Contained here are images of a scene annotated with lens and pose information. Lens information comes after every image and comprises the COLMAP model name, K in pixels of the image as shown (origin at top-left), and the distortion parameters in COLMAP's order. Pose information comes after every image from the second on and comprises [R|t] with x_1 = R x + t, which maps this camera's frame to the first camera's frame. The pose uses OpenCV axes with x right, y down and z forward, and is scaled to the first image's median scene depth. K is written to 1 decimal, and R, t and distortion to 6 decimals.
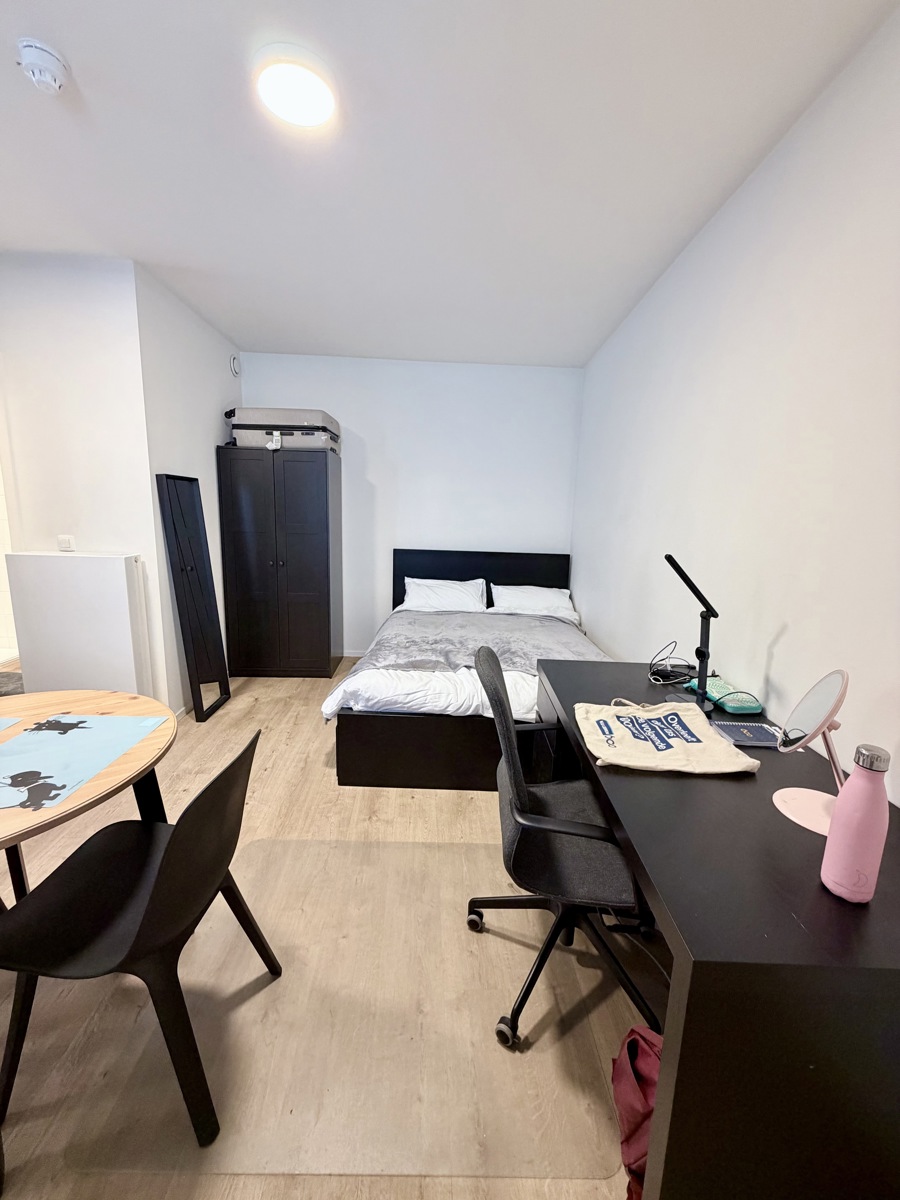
lens RADIAL K [[477.1, 0, 450.0], [0, 477.1, 600.0], [0, 0, 1]] dist [0.001650, -0.000500]
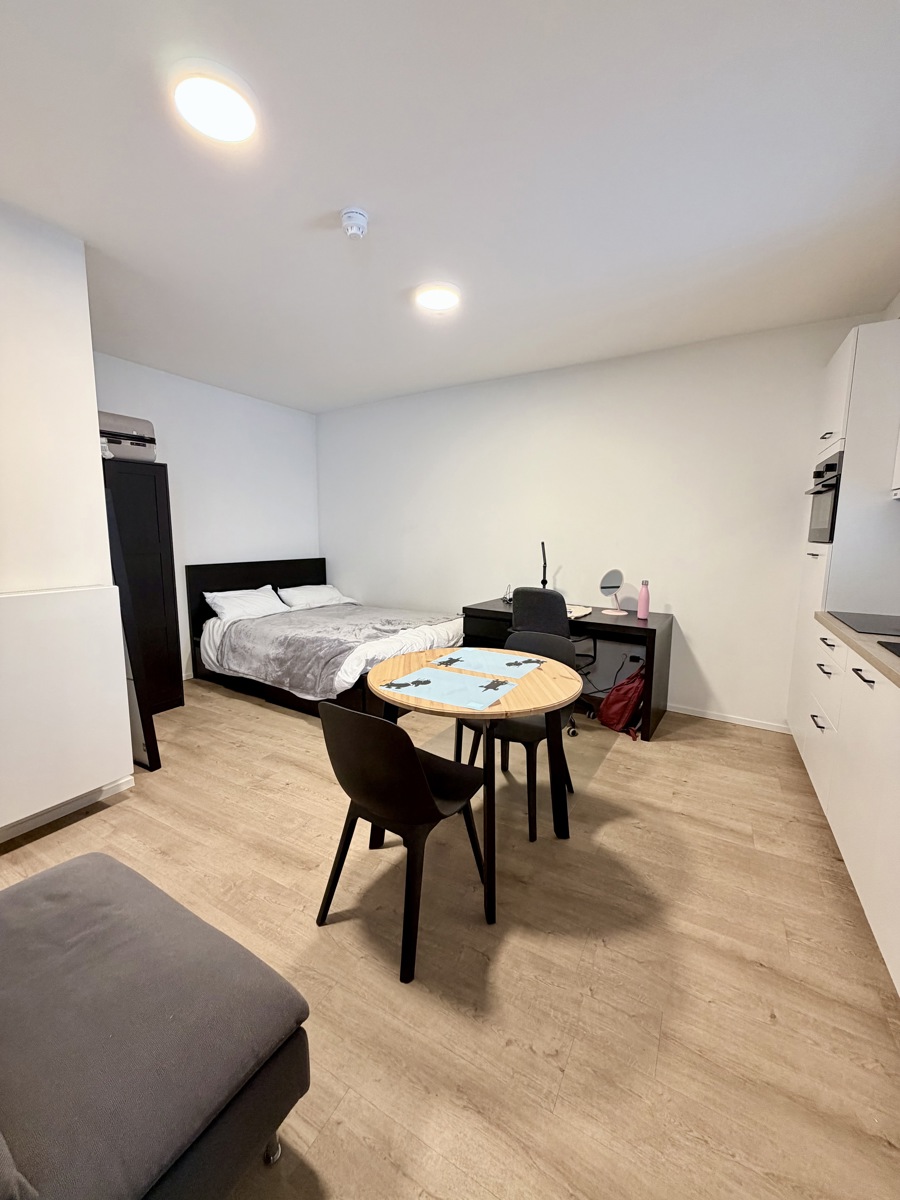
lens RADIAL K [[477.1, 0, 450.0], [0, 477.1, 600.0], [0, 0, 1]] dist [0.001650, -0.000500]
pose [[0.530776, -0.147337, 0.834607, -0.925721], [0.164466, 0.983959, 0.069109, -0.023454], [-0.831401, 0.100583, 0.546494, 0.039680]]
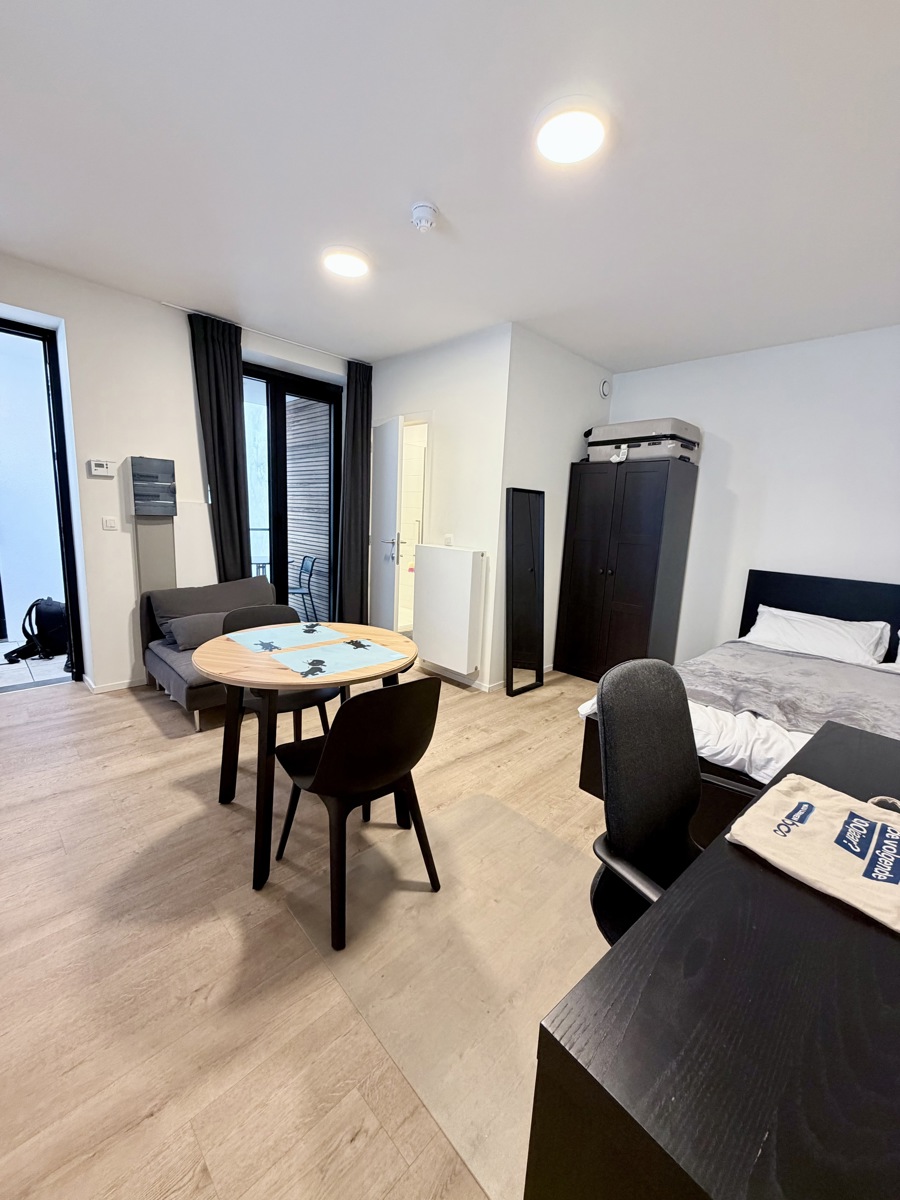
lens RADIAL K [[477.1, 0, 450.0], [0, 477.1, 600.0], [0, 0, 1]] dist [0.001650, -0.000500]
pose [[0.673425, 0.132181, -0.727342, 0.207217], [-0.163957, 0.986087, 0.027401, 0.013763], [0.720844, 0.100801, 0.685728, 0.062847]]
